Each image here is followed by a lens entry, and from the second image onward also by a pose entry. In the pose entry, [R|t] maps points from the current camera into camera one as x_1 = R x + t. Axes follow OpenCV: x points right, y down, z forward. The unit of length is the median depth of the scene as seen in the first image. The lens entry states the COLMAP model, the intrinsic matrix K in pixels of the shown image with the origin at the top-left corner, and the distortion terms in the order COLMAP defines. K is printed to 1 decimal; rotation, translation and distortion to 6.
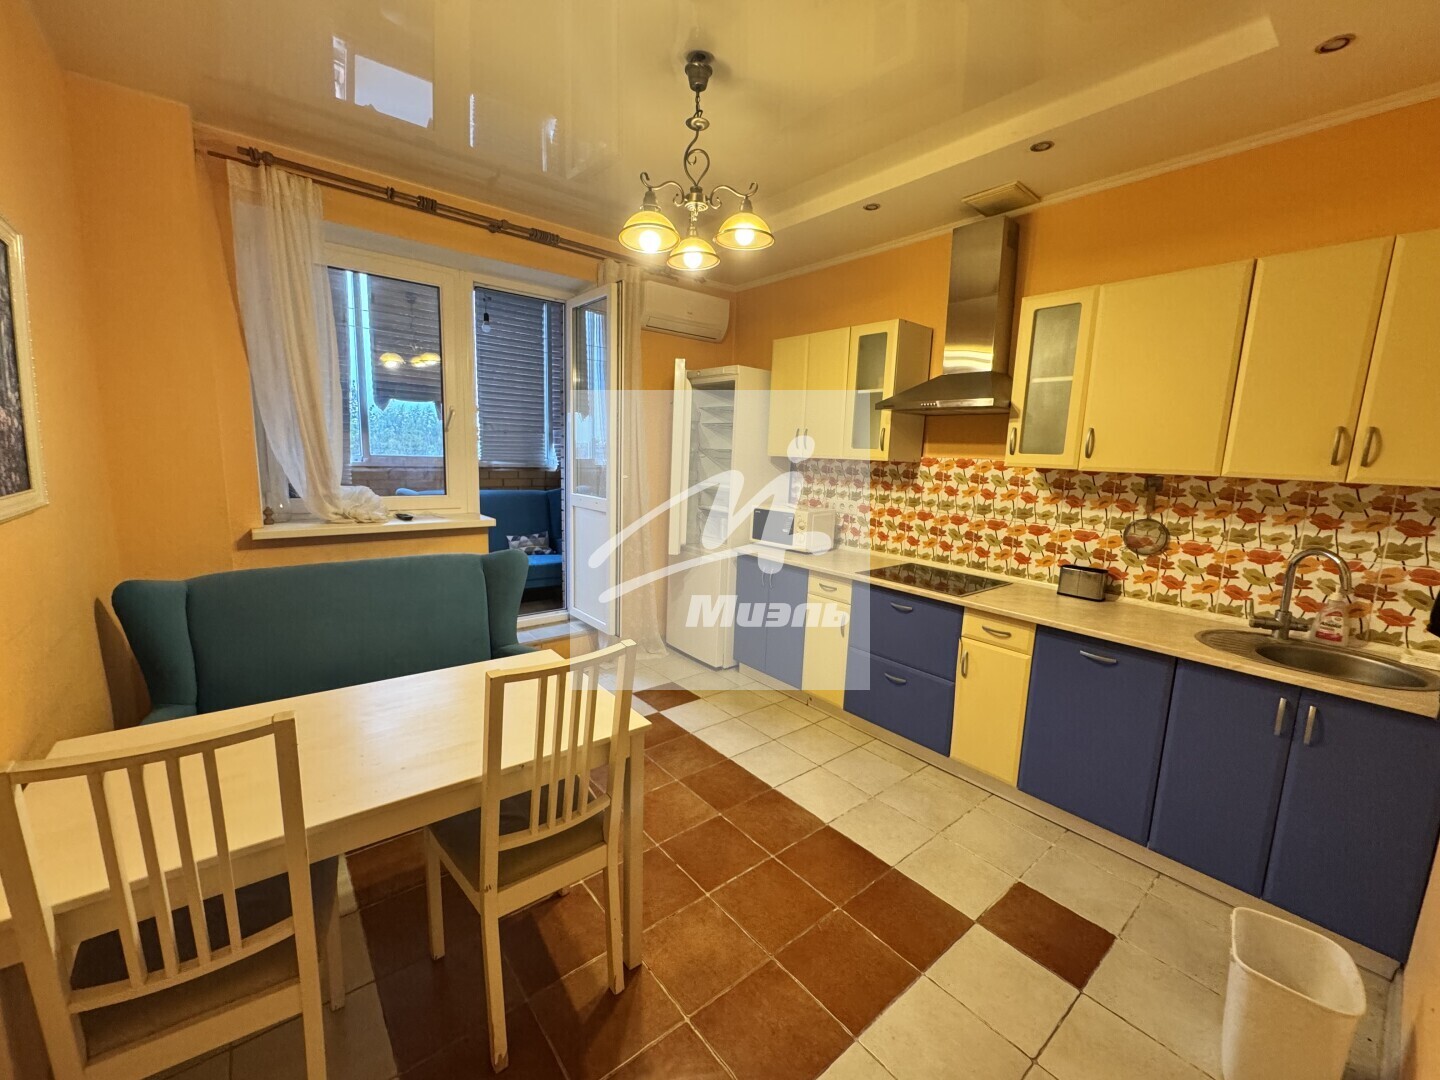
lens RADIAL K [[566.7, 0, 720.0], [0, 566.7, 540.0], [0, 0, 1]] dist [0.009104, -0.000290]
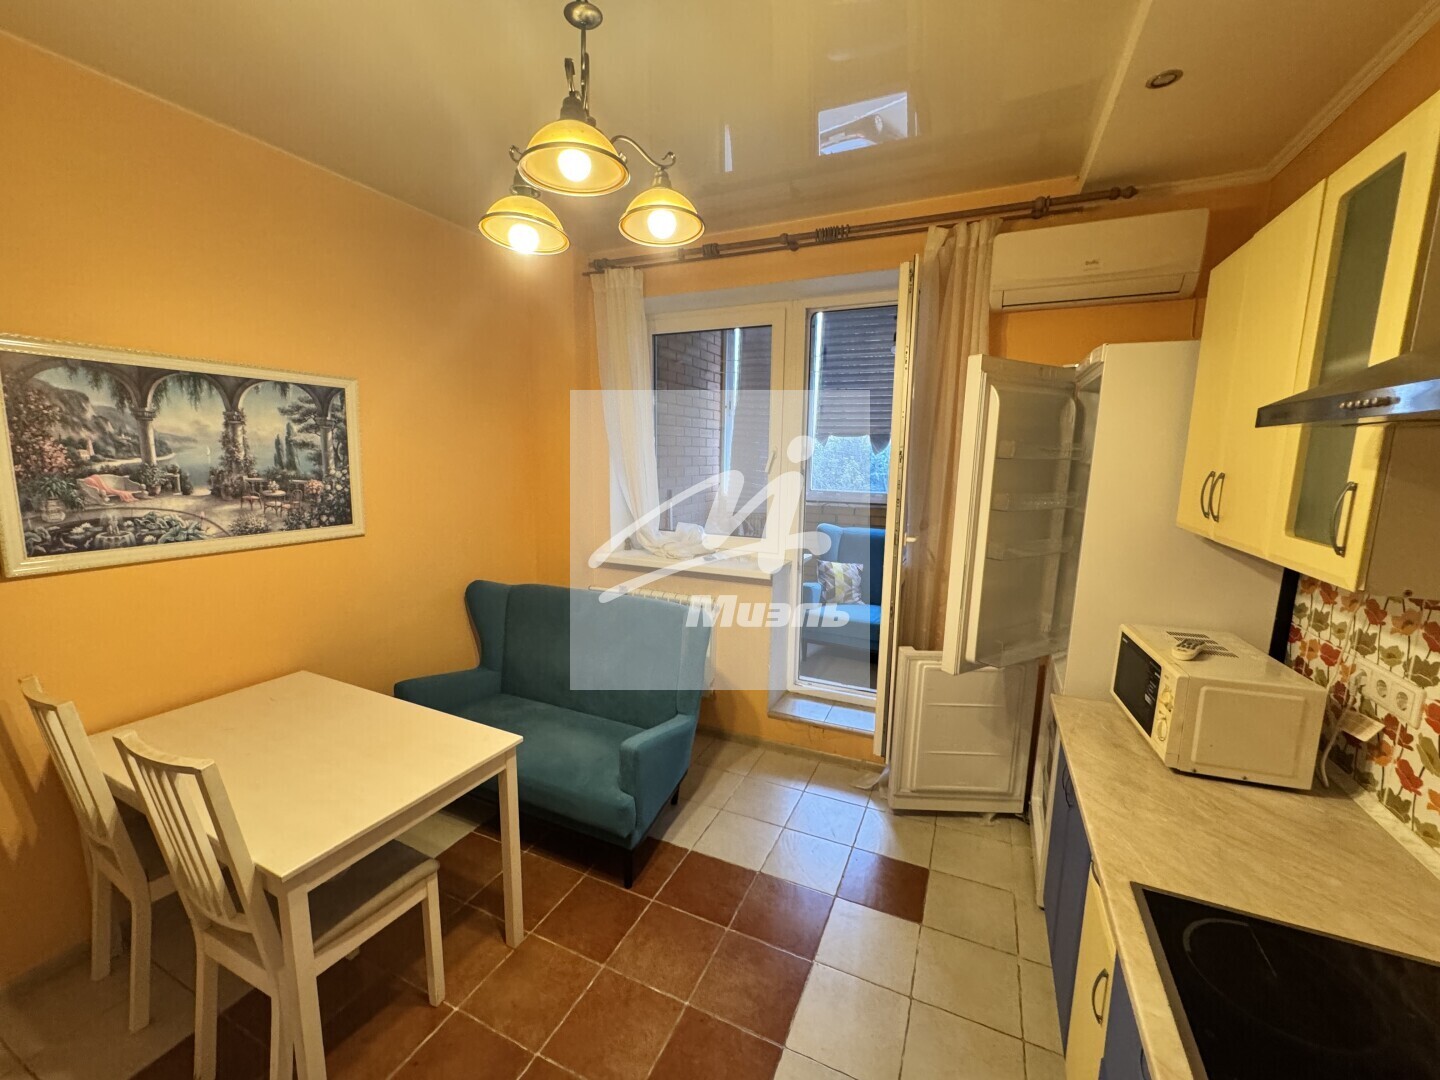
lens RADIAL K [[583.8, 0, 718.7], [0, 583.8, 541.8], [0, 0, 1]] dist [-0.000927, 0.000039]
pose [[0.440308, 0.109864, -0.891100, 0.527848], [-0.138706, 0.988894, 0.053384, -0.169839], [0.887068, 0.100095, 0.450656, 0.711389]]
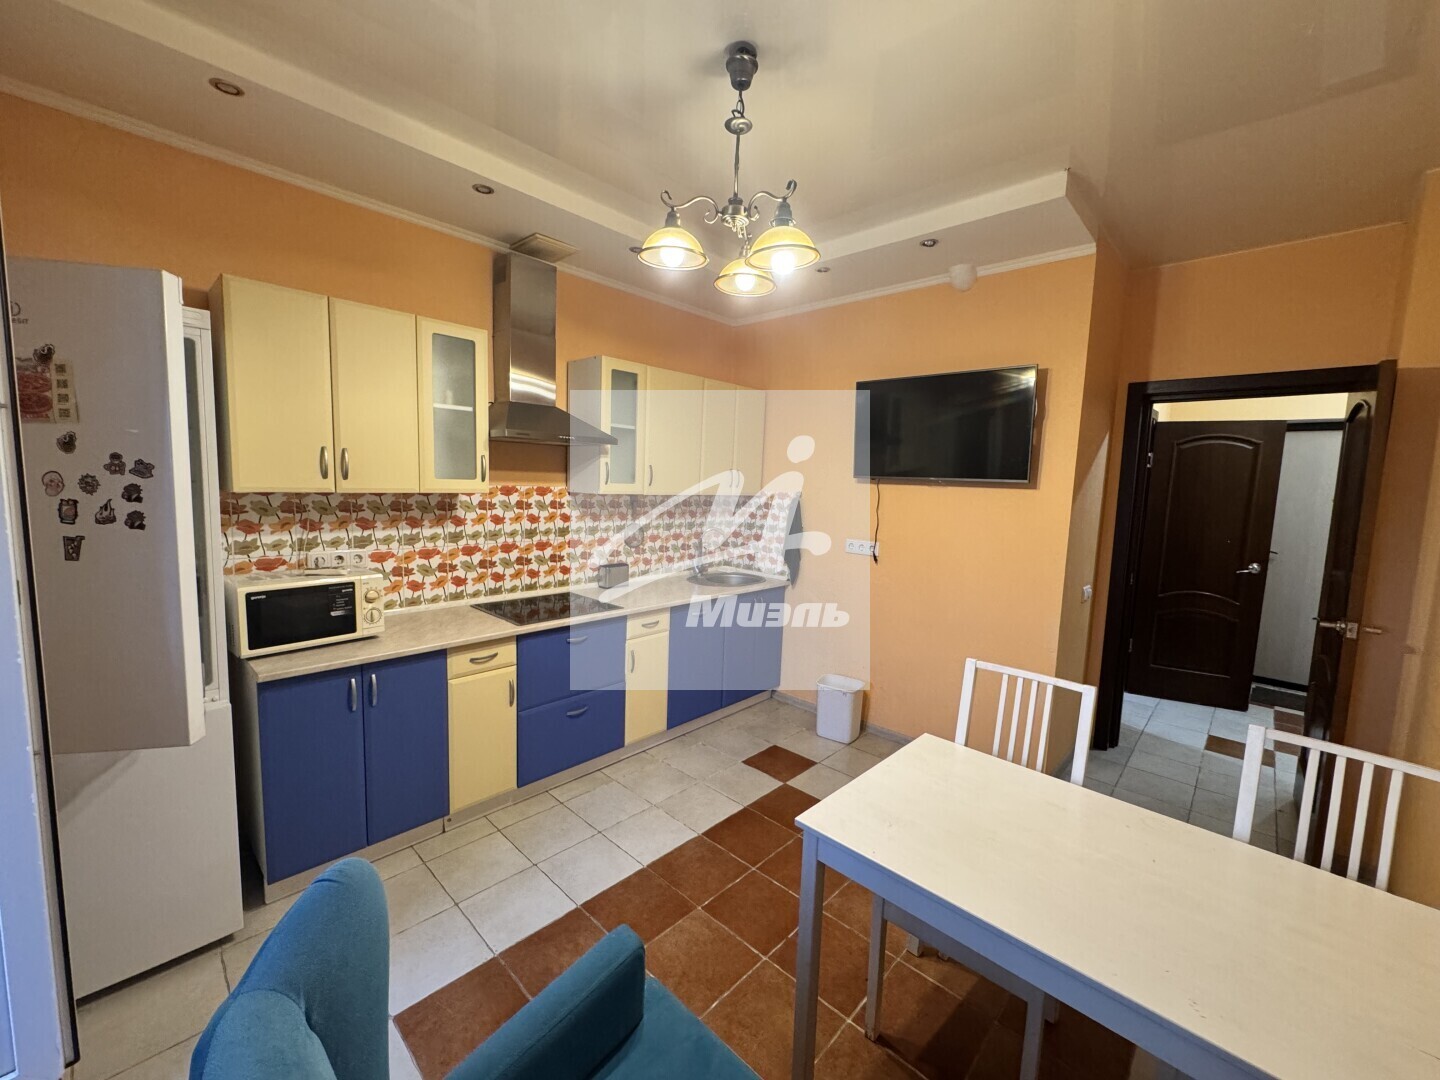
lens RADIAL K [[582.0, 0, 724.6], [0, 582.0, 527.8], [0, 0, 1]] dist [0.021494, -0.000002]
pose [[-0.125402, -0.103688, 0.986673, -0.804015], [0.136947, 0.983194, 0.120727, -0.180421], [-0.982609, 0.150261, -0.109094, 0.946963]]
